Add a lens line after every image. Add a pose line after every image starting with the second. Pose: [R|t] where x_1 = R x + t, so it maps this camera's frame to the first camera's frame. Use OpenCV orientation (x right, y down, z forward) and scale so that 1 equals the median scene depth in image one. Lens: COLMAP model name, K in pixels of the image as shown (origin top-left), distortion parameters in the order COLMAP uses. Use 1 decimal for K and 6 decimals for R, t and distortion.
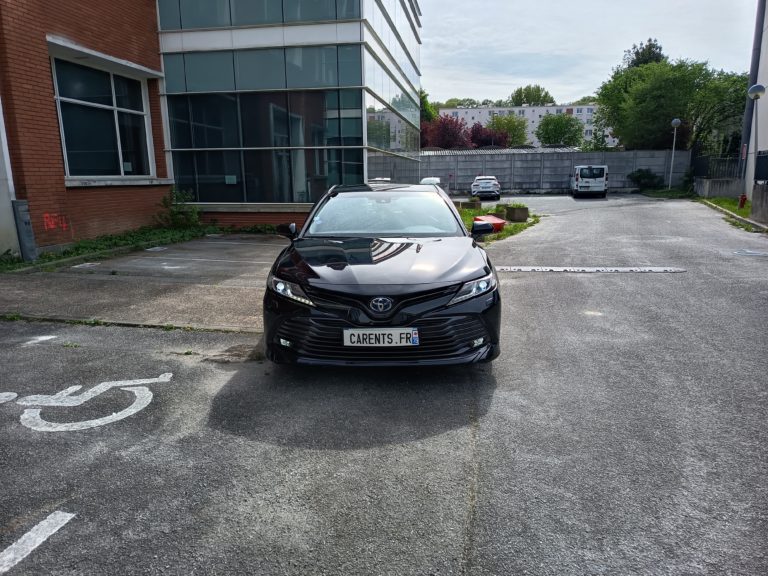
lens RADIAL K [[533.2, 0, 380.2], [0, 533.2, 284.7], [0, 0, 1]] dist [0.048928, -0.053871]
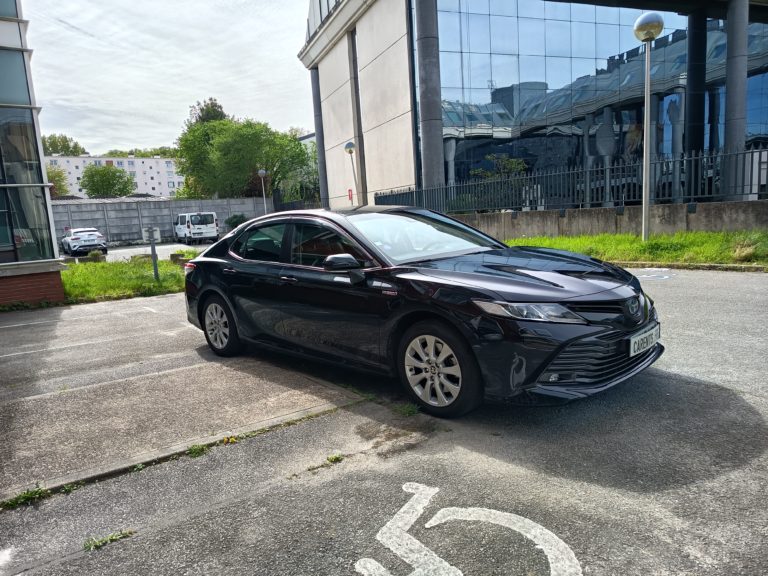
lens RADIAL K [[533.2, 0, 379.7], [0, 533.2, 287.6], [0, 0, 1]] dist [0.048928, -0.053871]
pose [[0.694241, -0.136175, 0.706743, -0.712032], [0.198733, 0.980033, -0.006386, -0.056221], [-0.691762, 0.144887, 0.707442, 0.459522]]
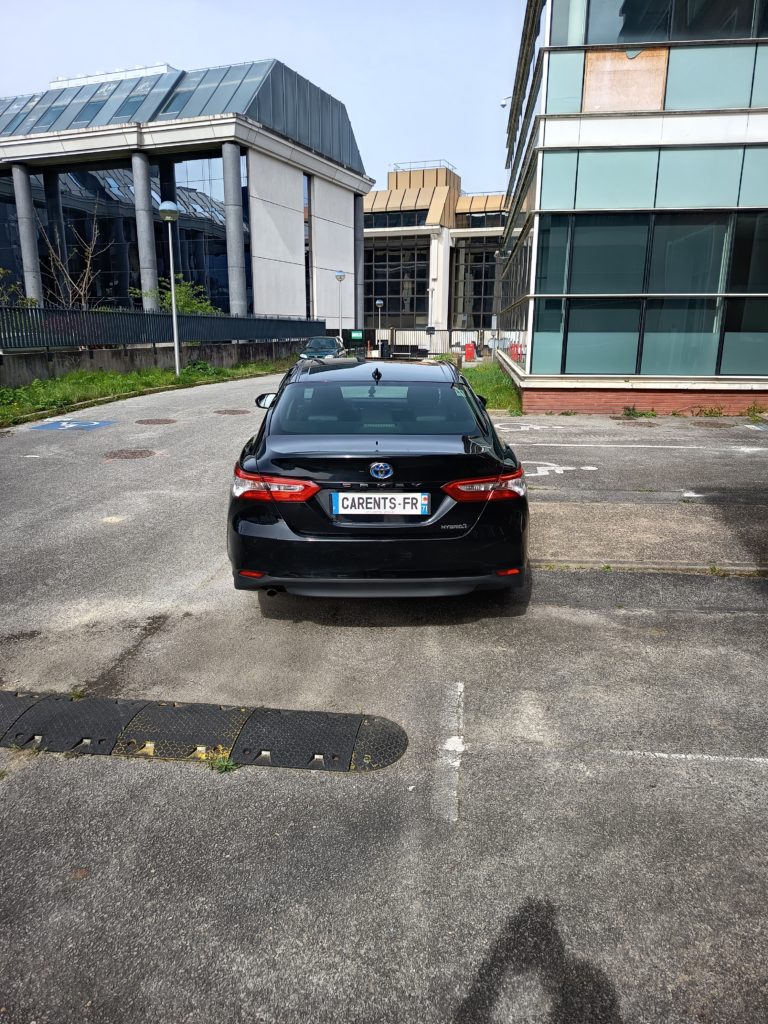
lens RADIAL K [[711.0, 0, 387.4], [0, 711.0, 508.1], [0, 0, 1]] dist [0.048928, -0.053871]
pose [[-0.998742, 0.015641, -0.047652, 0.046753], [-0.006486, 0.901864, 0.431971, -0.508998], [0.049732, 0.431736, -0.900628, 2.356560]]
